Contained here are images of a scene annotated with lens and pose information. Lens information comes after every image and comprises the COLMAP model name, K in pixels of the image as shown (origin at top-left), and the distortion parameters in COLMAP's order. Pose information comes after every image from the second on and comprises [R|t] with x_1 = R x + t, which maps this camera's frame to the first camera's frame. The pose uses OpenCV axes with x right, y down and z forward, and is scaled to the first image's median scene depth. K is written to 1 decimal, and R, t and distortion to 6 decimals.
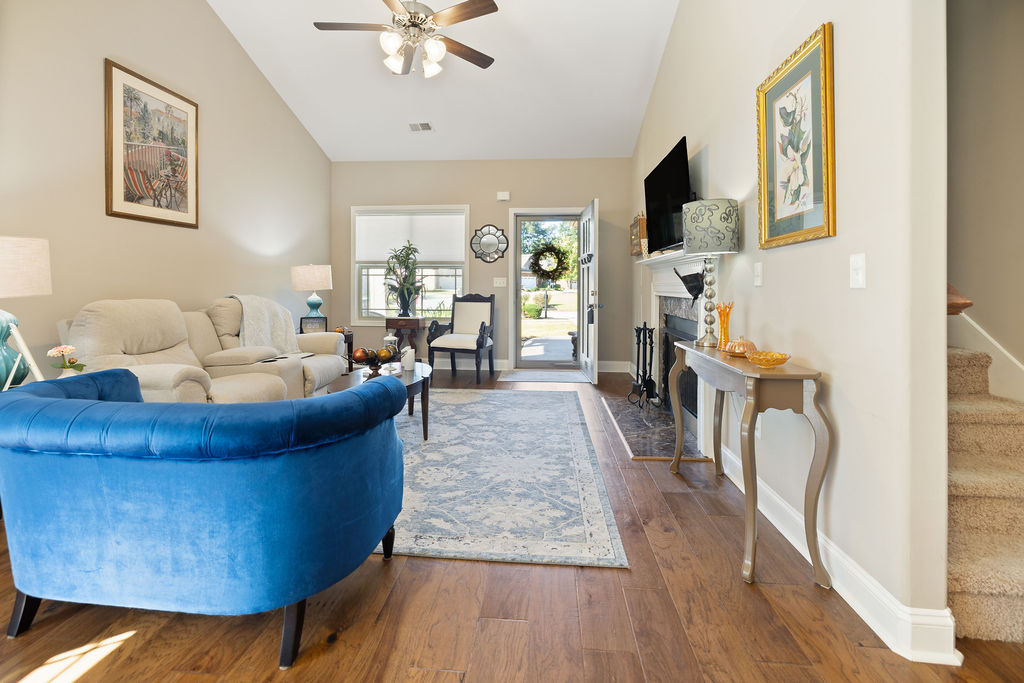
lens RADIAL K [[451.7, 0, 513.8], [0, 451.7, 296.4], [0, 0, 1]] dist [0.006012, 0.001948]
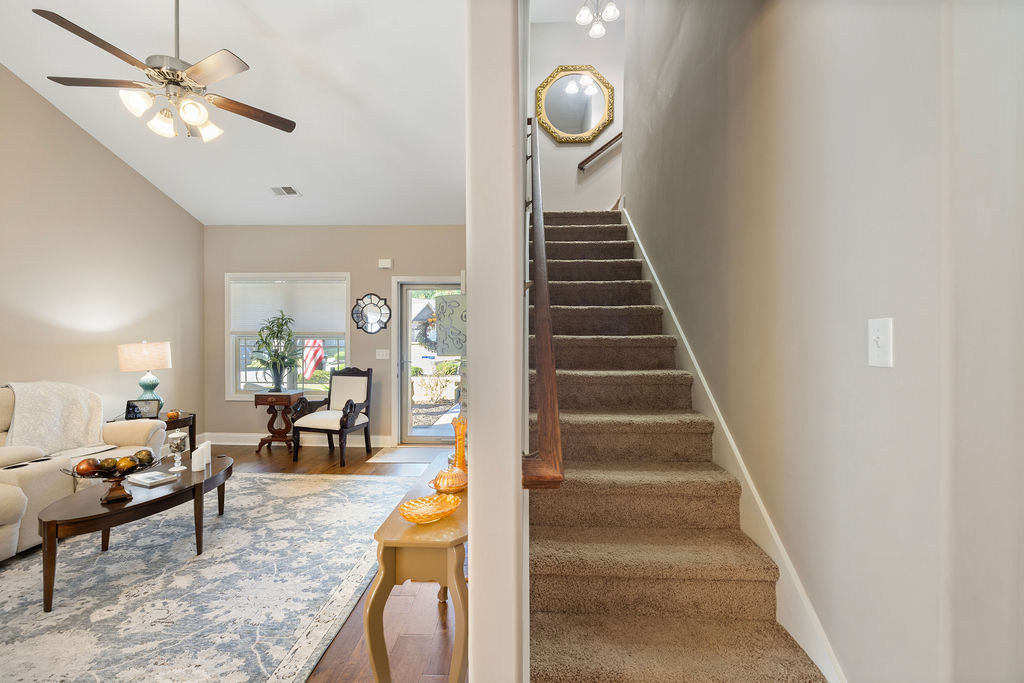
lens RADIAL K [[451.7, 0, 509.3], [0, 451.7, 341.2], [0, 0, 1]] dist [0.006012, 0.001948]
pose [[0.999723, -0.000175, 0.023543, 0.260661], [0.000483, 0.999915, -0.013061, -0.057806], [-0.023539, 0.013069, 0.999637, 0.066580]]
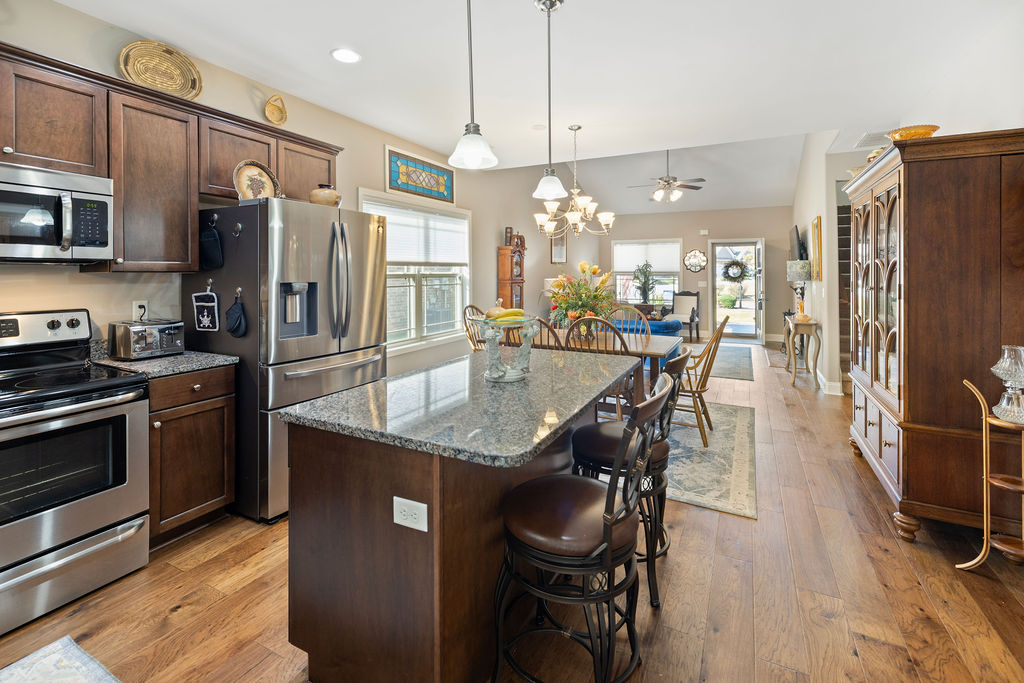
lens RADIAL K [[451.7, 0, 530.0], [0, 451.7, 268.2], [0, 0, 1]] dist [0.006012, 0.001948]
pose [[0.931202, -0.010309, -0.364357, -0.017858], [-0.003018, 0.999348, -0.035990, -0.034150], [0.364490, 0.034614, 0.930564, -0.959156]]
